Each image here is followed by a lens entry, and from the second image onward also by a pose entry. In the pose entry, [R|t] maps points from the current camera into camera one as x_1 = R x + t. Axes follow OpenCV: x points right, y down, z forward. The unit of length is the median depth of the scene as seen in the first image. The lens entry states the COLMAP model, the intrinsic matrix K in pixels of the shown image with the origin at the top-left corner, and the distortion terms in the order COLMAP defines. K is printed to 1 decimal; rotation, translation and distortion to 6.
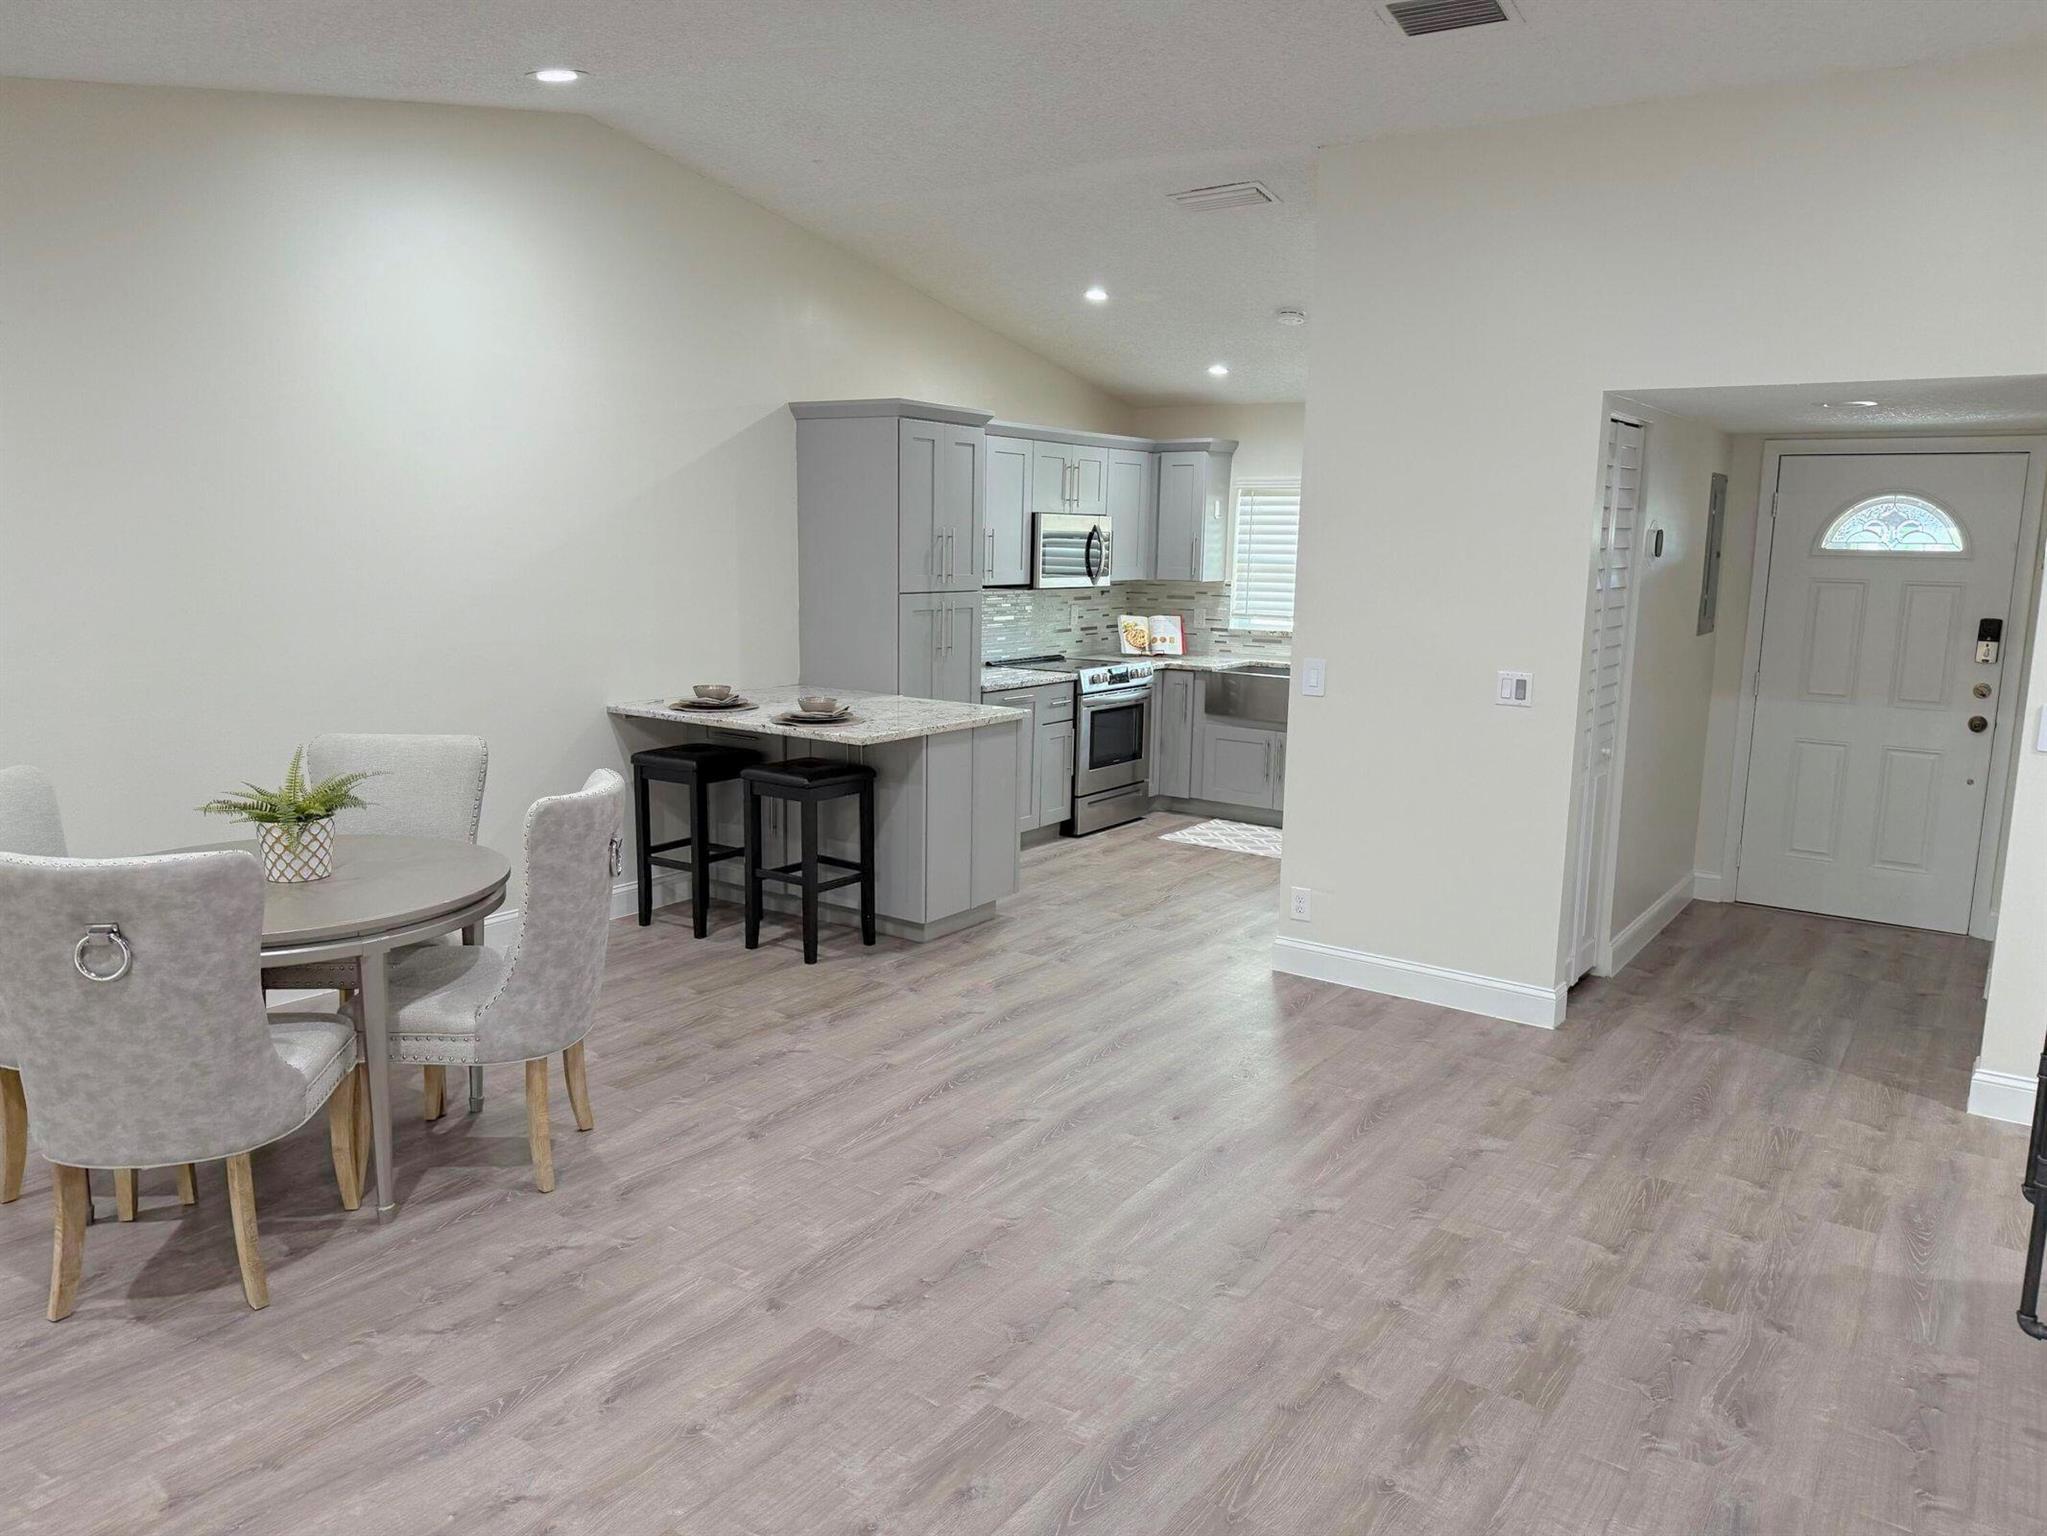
lens RADIAL K [[1424.6, 0, 1039.4], [0, 1424.6, 778.5], [0, 0, 1]] dist [0.063266, -0.087897]
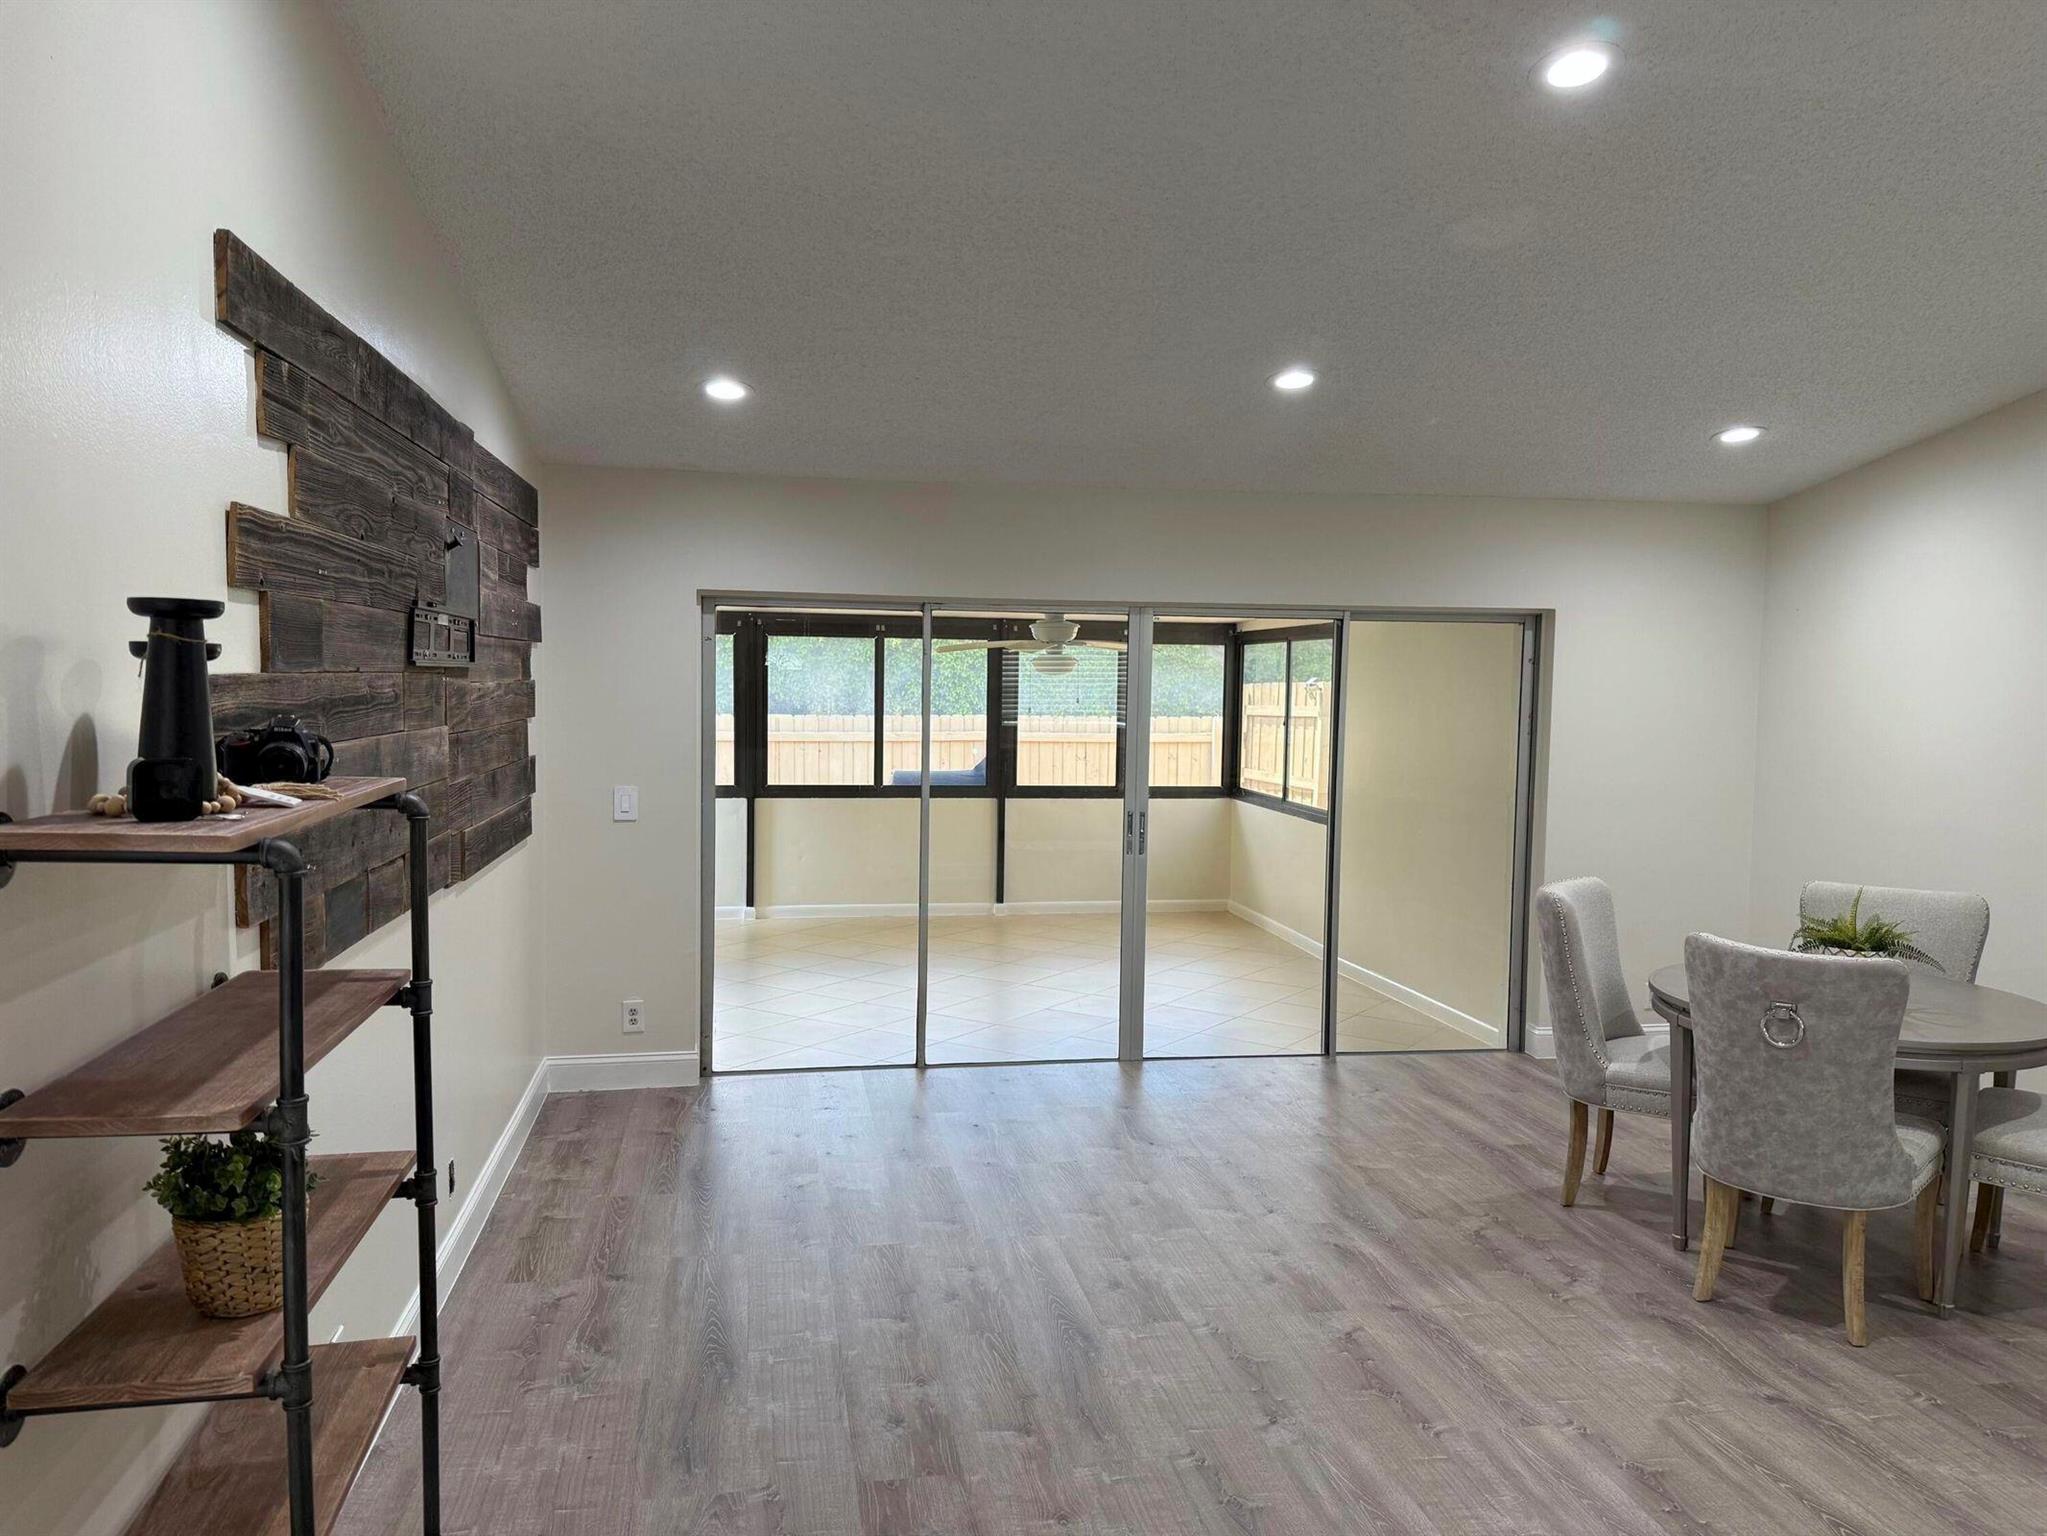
lens RADIAL K [[1424.6, 0, 1005.6], [0, 1424.6, 784.8], [0, 0, 1]] dist [0.063266, -0.087897]
pose [[-0.712221, 0.025207, -0.701502, 0.507552], [-0.145227, 0.972442, 0.182388, -0.137847], [0.686768, 0.231778, -0.688933, 0.846160]]
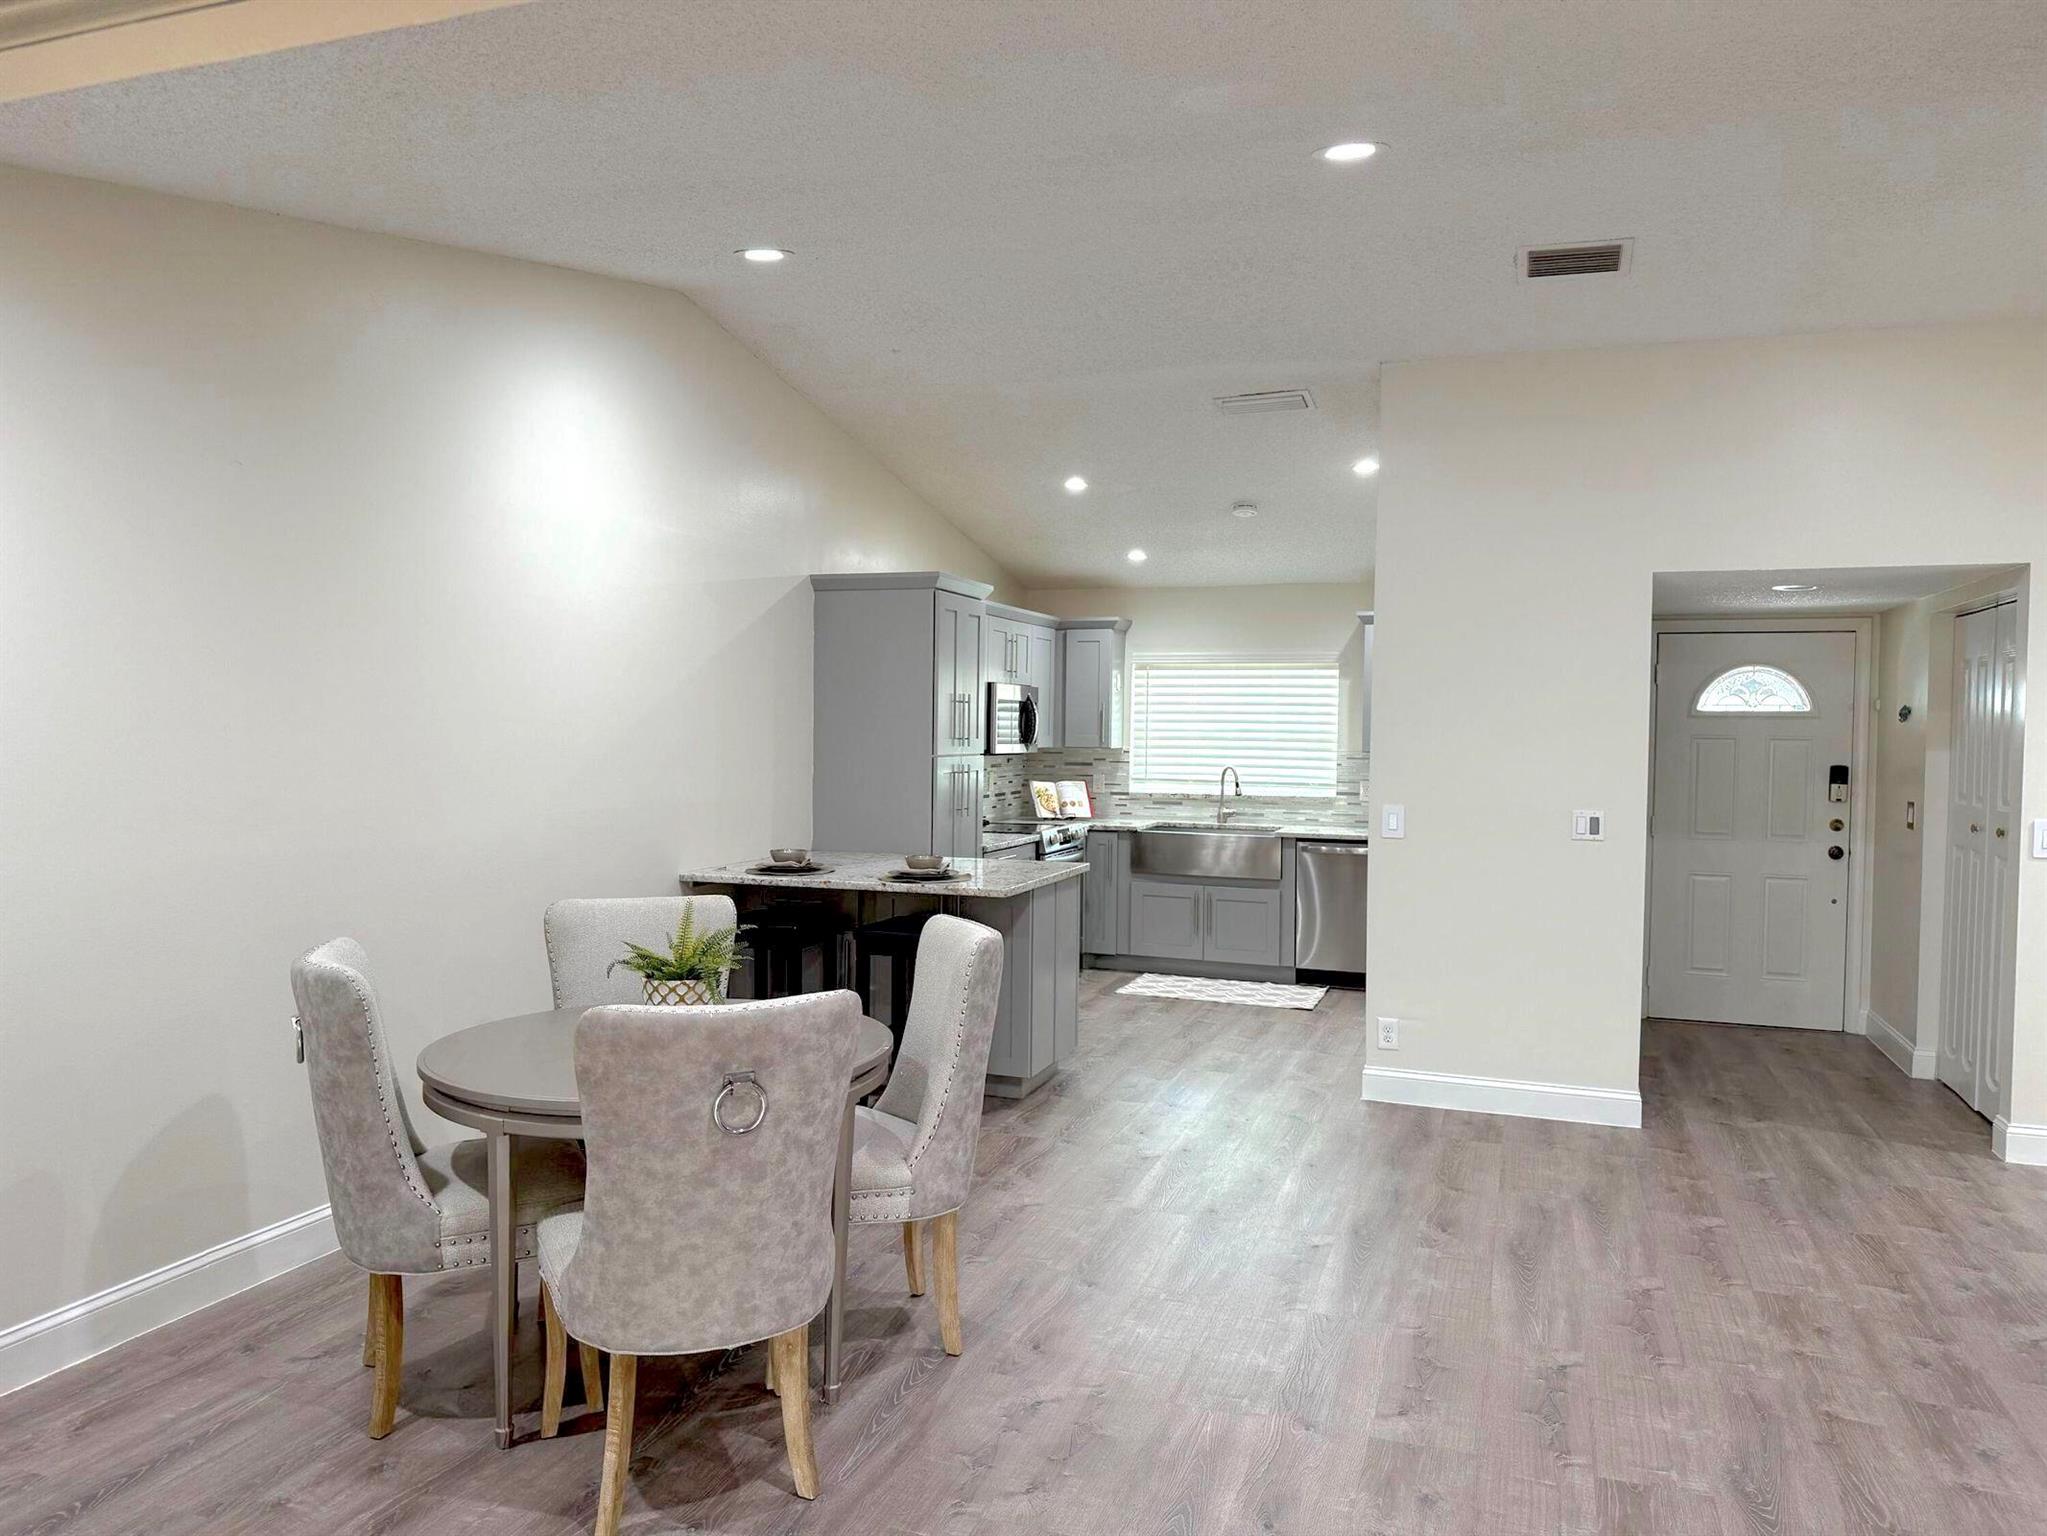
lens RADIAL K [[1424.6, 0, 1015.9], [0, 1424.6, 776.9], [0, 0, 1]] dist [0.063266, -0.087897]
pose [[0.966015, -0.016019, 0.257988, -0.355382], [0.049536, 0.991052, -0.123947, 0.016478], [-0.253694, 0.132515, 0.958165, 0.011430]]
